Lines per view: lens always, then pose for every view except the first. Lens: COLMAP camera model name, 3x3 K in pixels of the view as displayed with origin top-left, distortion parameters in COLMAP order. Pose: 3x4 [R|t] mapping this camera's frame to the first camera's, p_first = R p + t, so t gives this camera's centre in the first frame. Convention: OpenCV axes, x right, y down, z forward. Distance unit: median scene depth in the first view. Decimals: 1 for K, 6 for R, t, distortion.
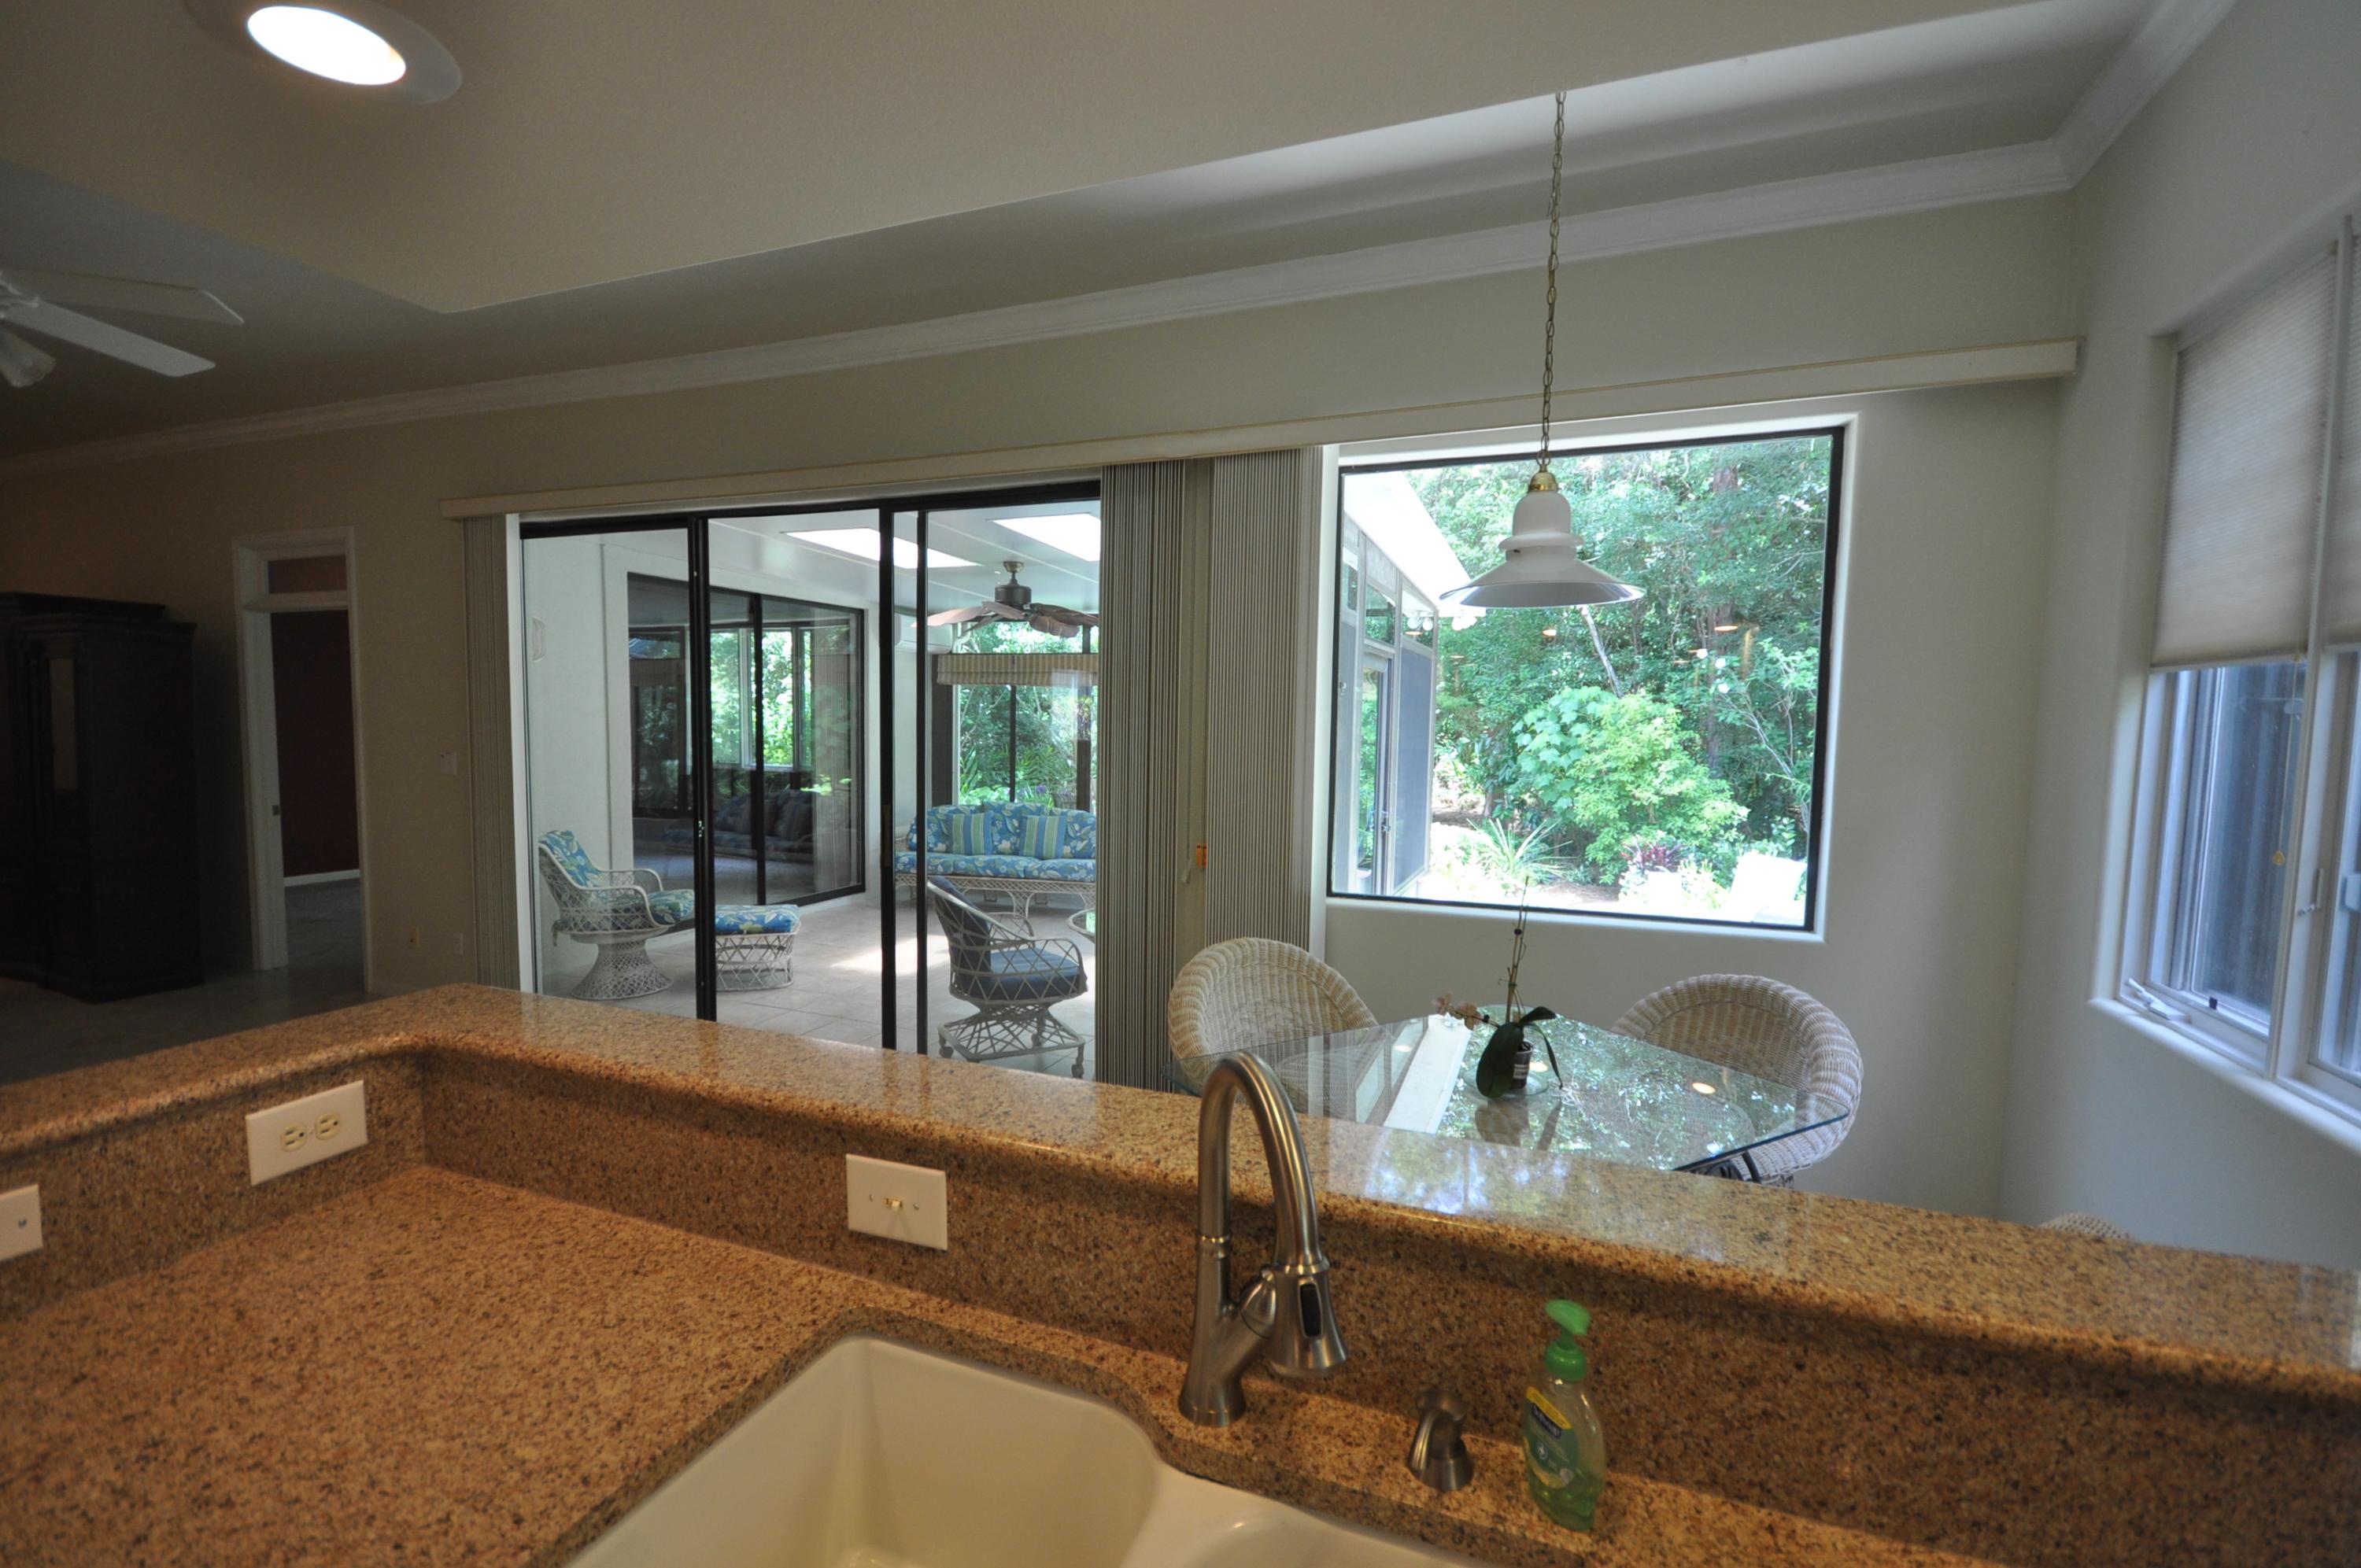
lens RADIAL K [[1033.6, 0, 1170.8], [0, 1033.6, 790.7], [0, 0, 1]] dist [0.017162, -0.013667]
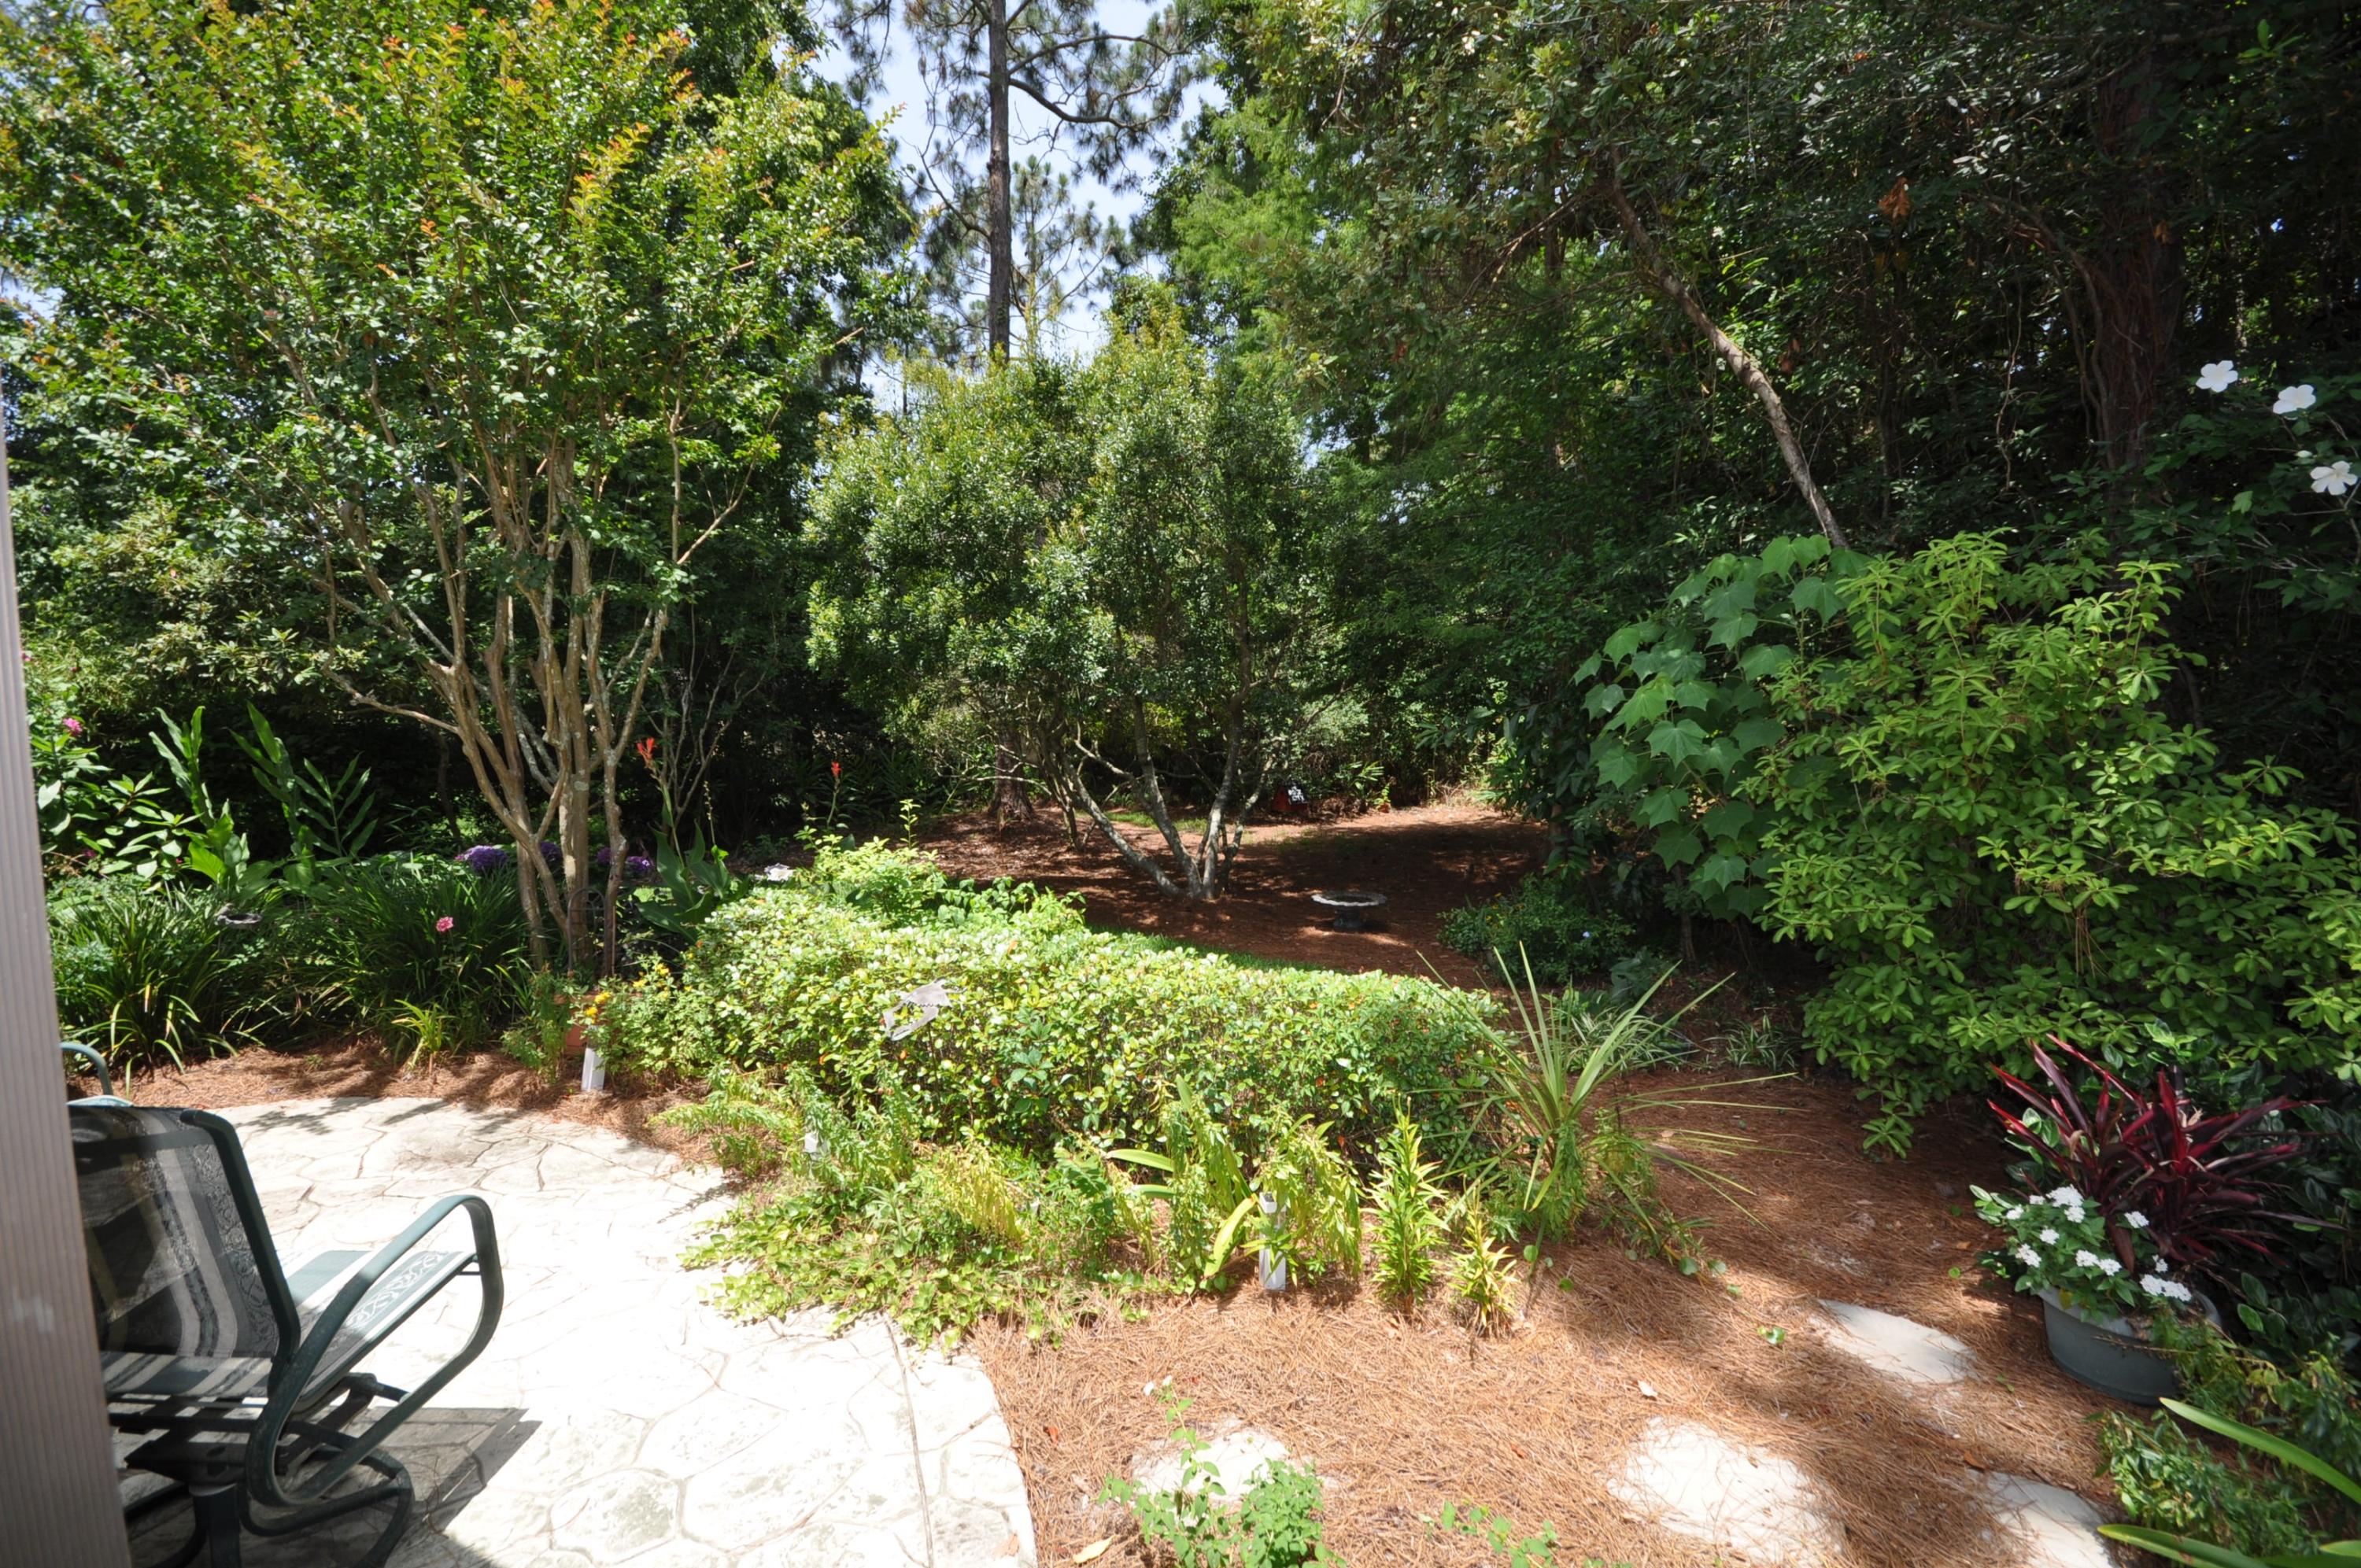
lens RADIAL K [[1033.6, 0, 1170.8], [0, 1033.6, 790.7], [0, 0, 1]] dist [0.017162, -0.013667]
pose [[0.997006, -0.021536, -0.074265, 0.219979], [0.021919, 0.999750, 0.004351, -0.022108], [0.074153, -0.005966, 0.997229, 0.638268]]
